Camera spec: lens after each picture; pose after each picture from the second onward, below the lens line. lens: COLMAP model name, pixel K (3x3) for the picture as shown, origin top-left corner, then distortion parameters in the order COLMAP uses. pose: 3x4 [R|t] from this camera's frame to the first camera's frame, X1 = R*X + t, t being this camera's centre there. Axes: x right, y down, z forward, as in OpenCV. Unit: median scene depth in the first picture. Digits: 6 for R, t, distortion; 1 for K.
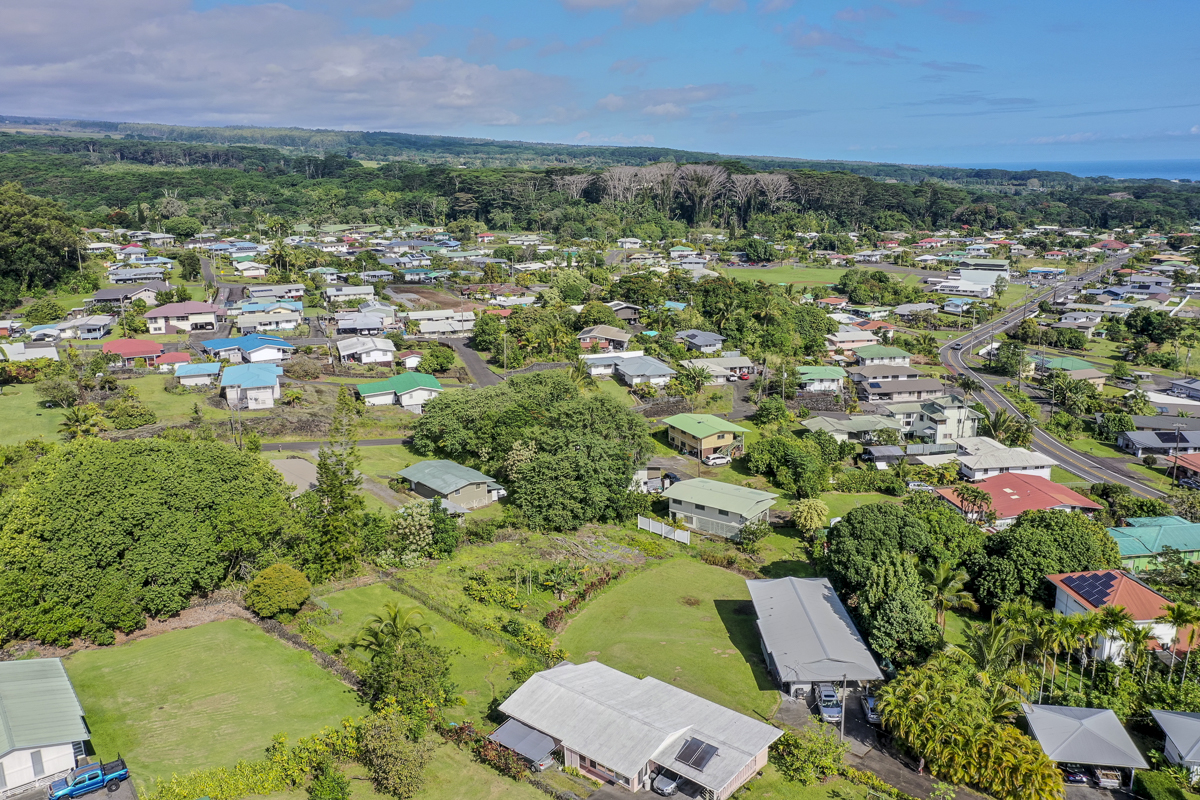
lens RADIAL K [[948.9, 0, 599.0], [0, 948.9, 397.0], [0, 0, 1]] dist [0.009233, 0.000613]
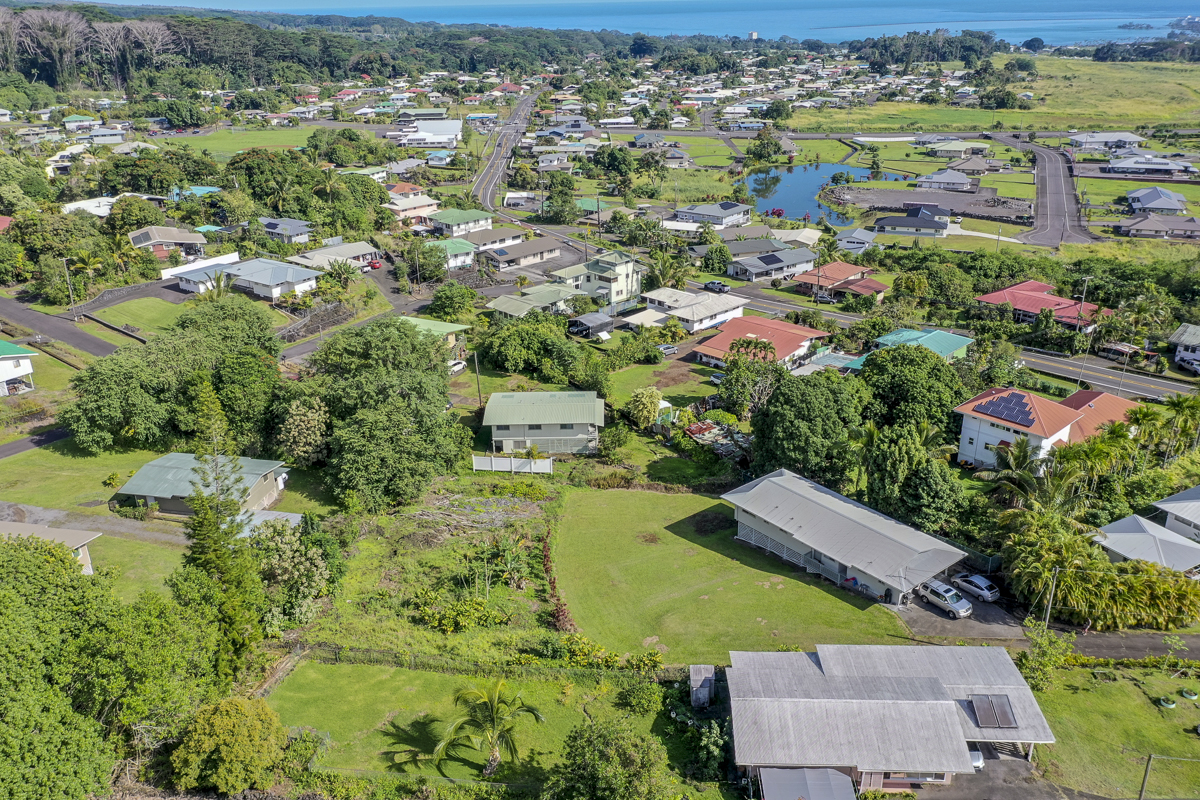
lens RADIAL K [[948.9, 0, 599.0], [0, 948.9, 397.0], [0, 0, 1]] dist [0.009233, 0.000613]
pose [[0.791356, -0.234681, 0.564517, -0.163139], [0.150115, 0.969709, 0.192691, -0.033019], [-0.592639, -0.067745, 0.802615, 0.145746]]
